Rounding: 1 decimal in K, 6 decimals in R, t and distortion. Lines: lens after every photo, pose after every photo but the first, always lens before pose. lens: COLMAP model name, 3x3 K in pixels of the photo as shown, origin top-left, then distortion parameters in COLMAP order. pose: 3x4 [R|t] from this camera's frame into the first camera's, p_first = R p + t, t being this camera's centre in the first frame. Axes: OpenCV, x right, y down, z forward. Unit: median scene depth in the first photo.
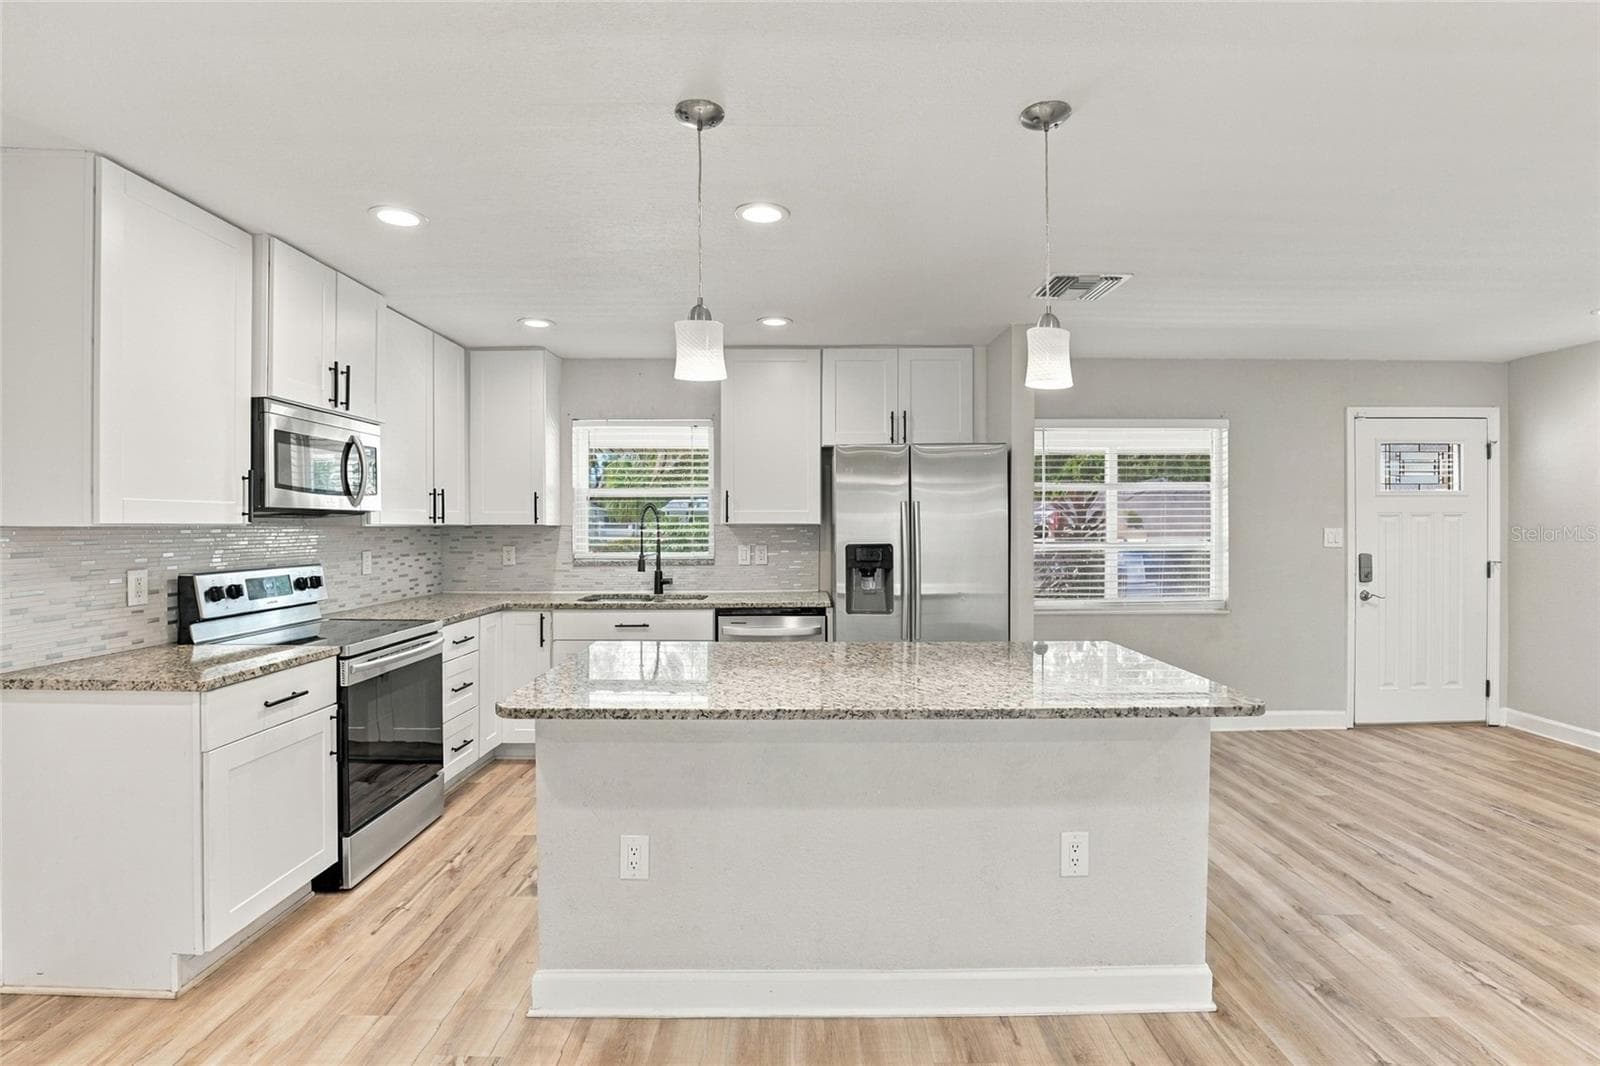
lens RADIAL K [[742.0, 0, 800.0], [0, 742.0, 533.0], [0, 0, 1]] dist [-0.028766, 0.000165]
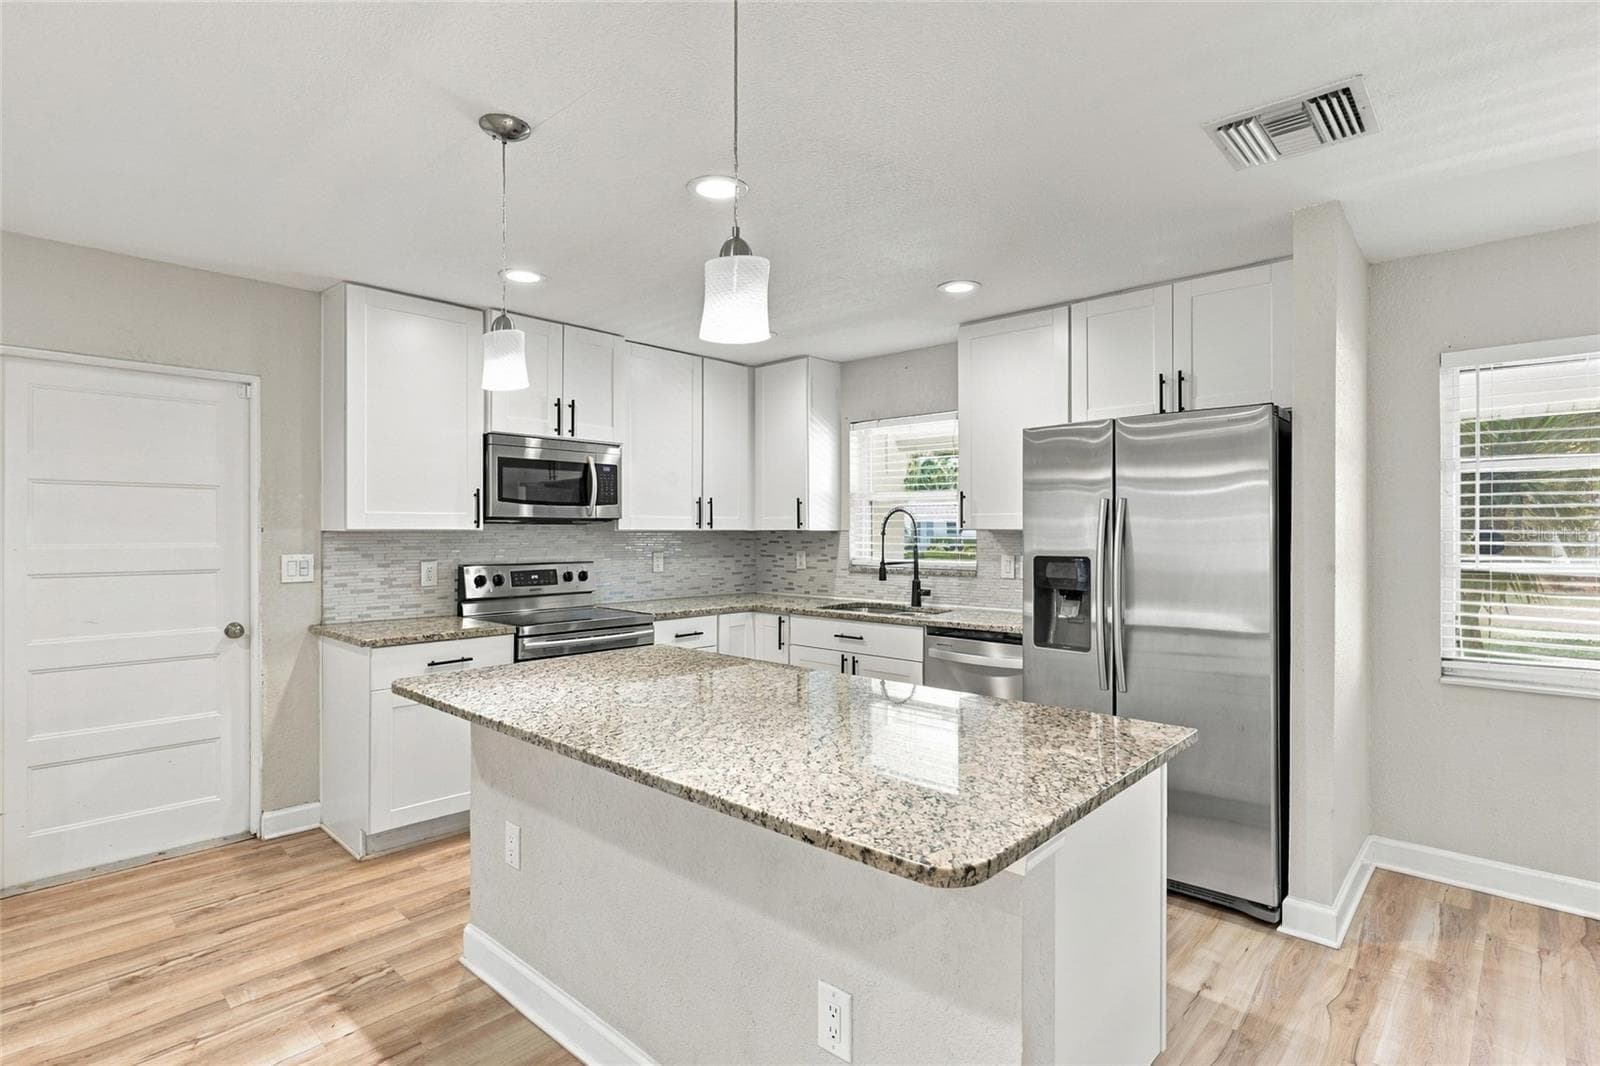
lens RADIAL K [[784.0, 0, 800.0], [0, 784.0, 533.0], [0, 0, 1]] dist [-0.014307, 0.000184]
pose [[0.736496, 0.003318, -0.676434, 0.439345], [-0.008110, 0.999959, -0.003926, -0.003288], [0.676394, 0.008378, 0.736493, 0.237442]]
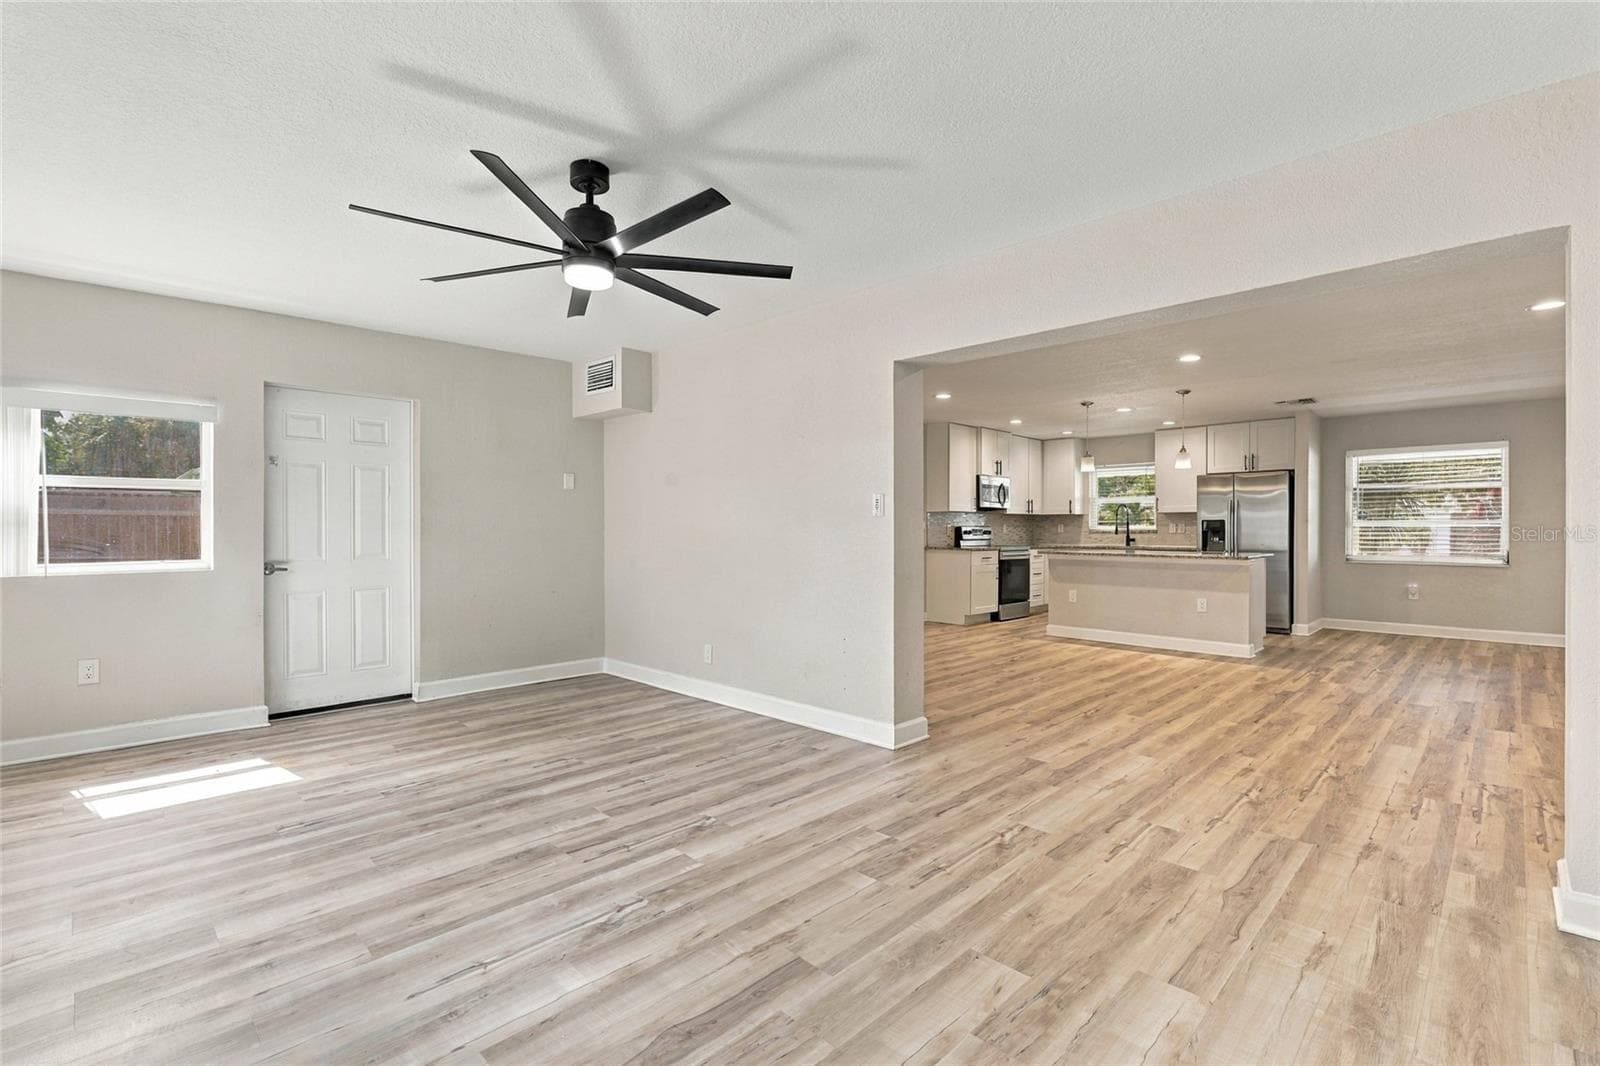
lens RADIAL K [[694.9, 0, 803.9], [0, 694.9, 541.3], [0, 0, 1]] dist [-0.021613, 0.000038]
pose [[0.702717, 0.012224, -0.711365, 0.698725], [-0.008300, 0.999925, 0.008984, 0.071957], [0.711422, -0.000409, 0.702765, -1.301038]]
